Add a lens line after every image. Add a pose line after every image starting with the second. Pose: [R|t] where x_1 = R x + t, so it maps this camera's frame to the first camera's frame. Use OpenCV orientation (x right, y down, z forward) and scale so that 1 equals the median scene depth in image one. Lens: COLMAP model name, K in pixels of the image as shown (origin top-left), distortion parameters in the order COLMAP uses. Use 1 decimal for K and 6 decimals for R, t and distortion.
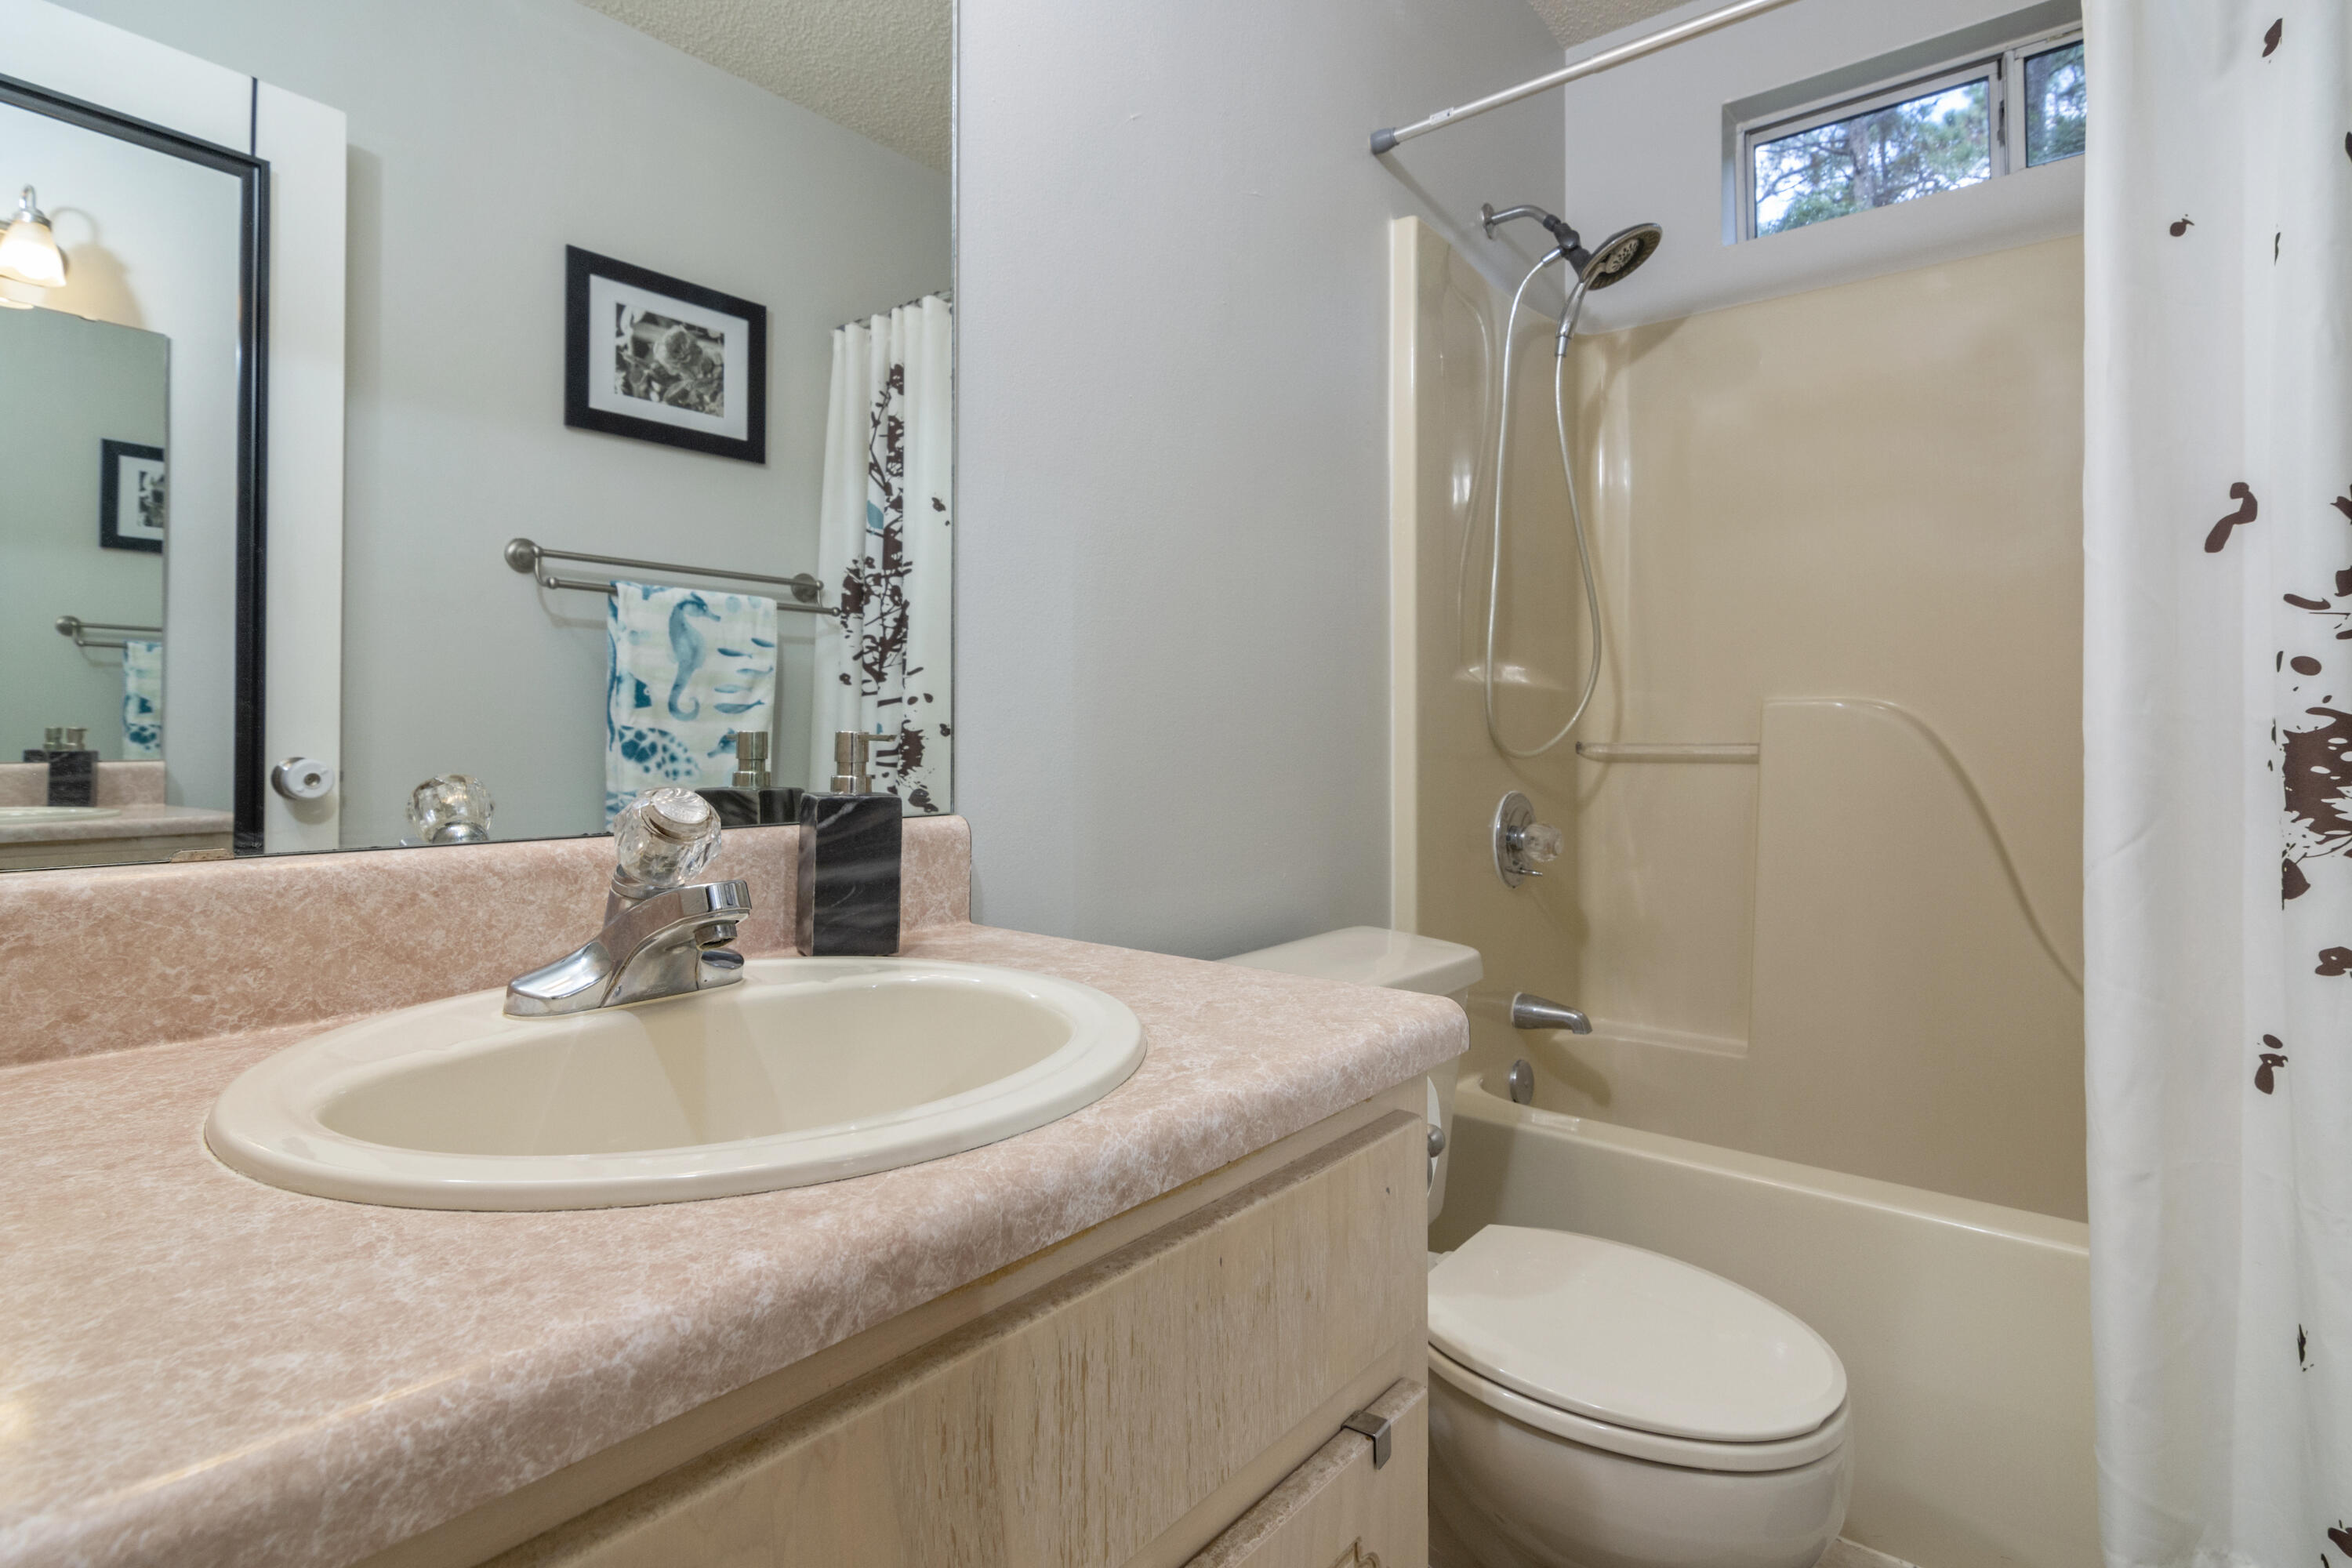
lens RADIAL K [[1165.5, 0, 1189.4], [0, 1165.5, 703.1], [0, 0, 1]] dist [-0.001852, 0.000838]
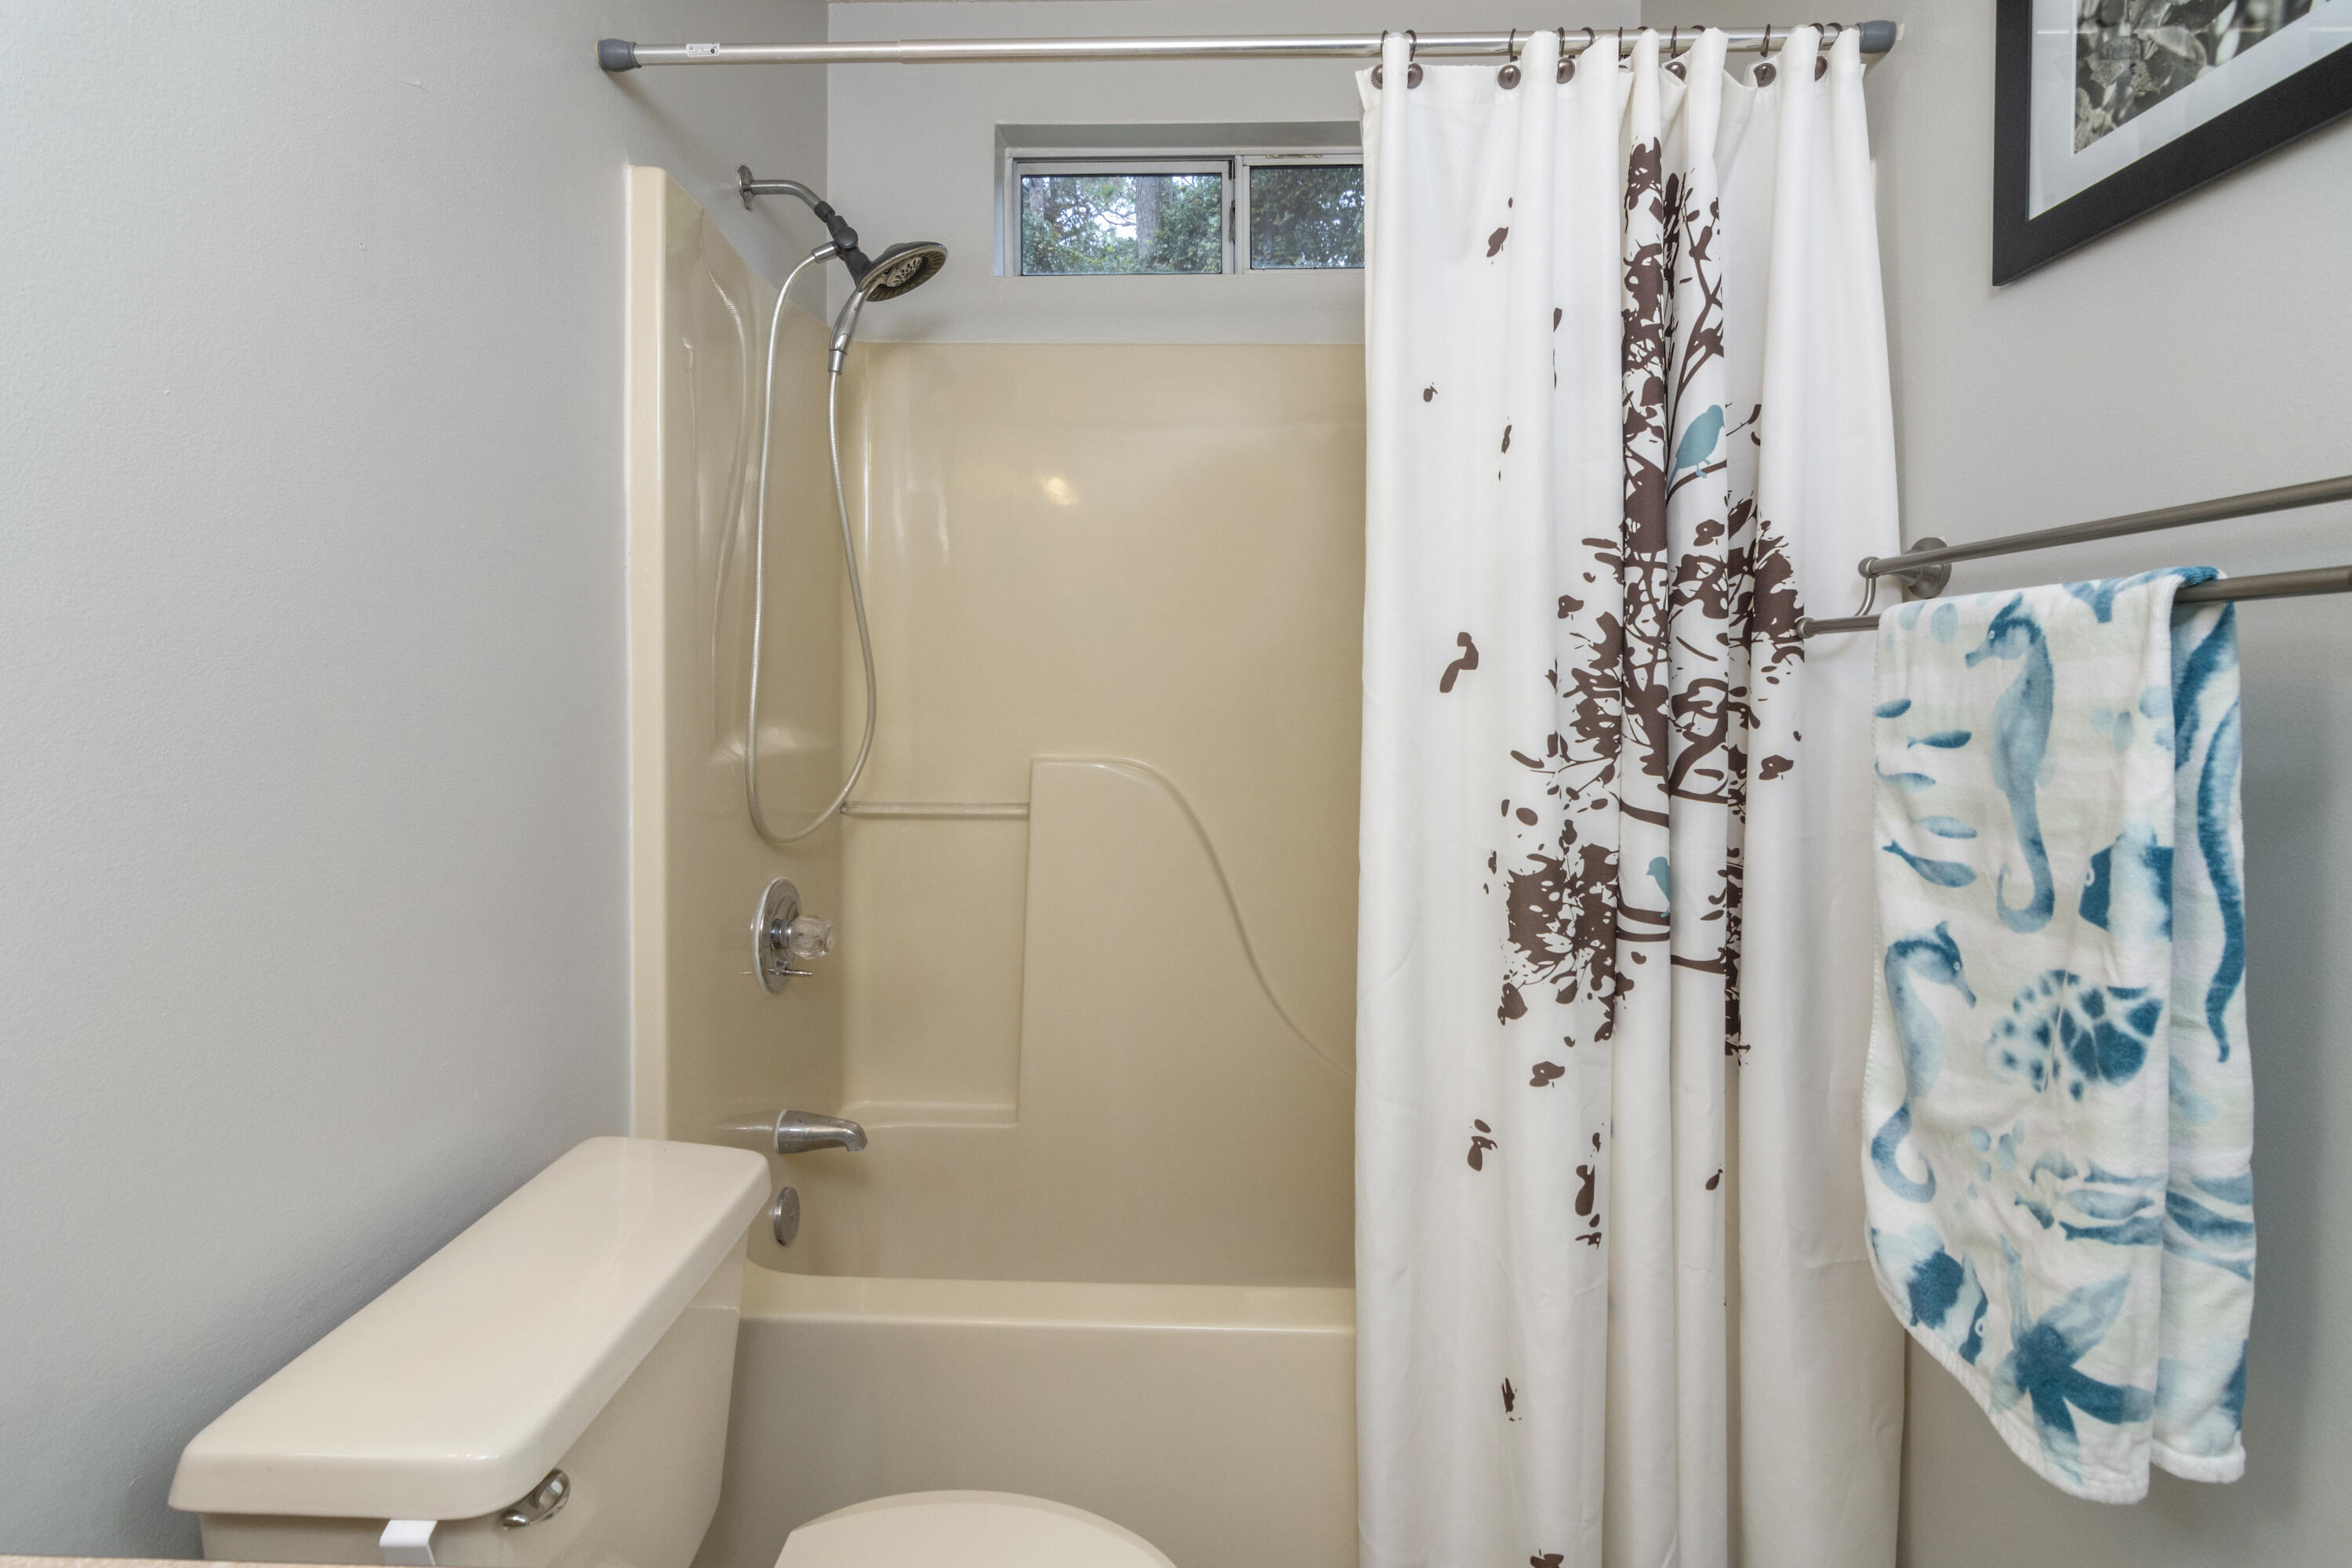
lens RADIAL K [[1165.5, 0, 1189.4], [0, 1165.5, 703.1], [0, 0, 1]] dist [-0.001852, 0.000838]
pose [[0.792570, -0.008104, 0.609727, -0.001381], [-0.017341, 0.999208, 0.035821, -0.101887], [-0.609534, -0.038964, 0.791802, 0.170626]]
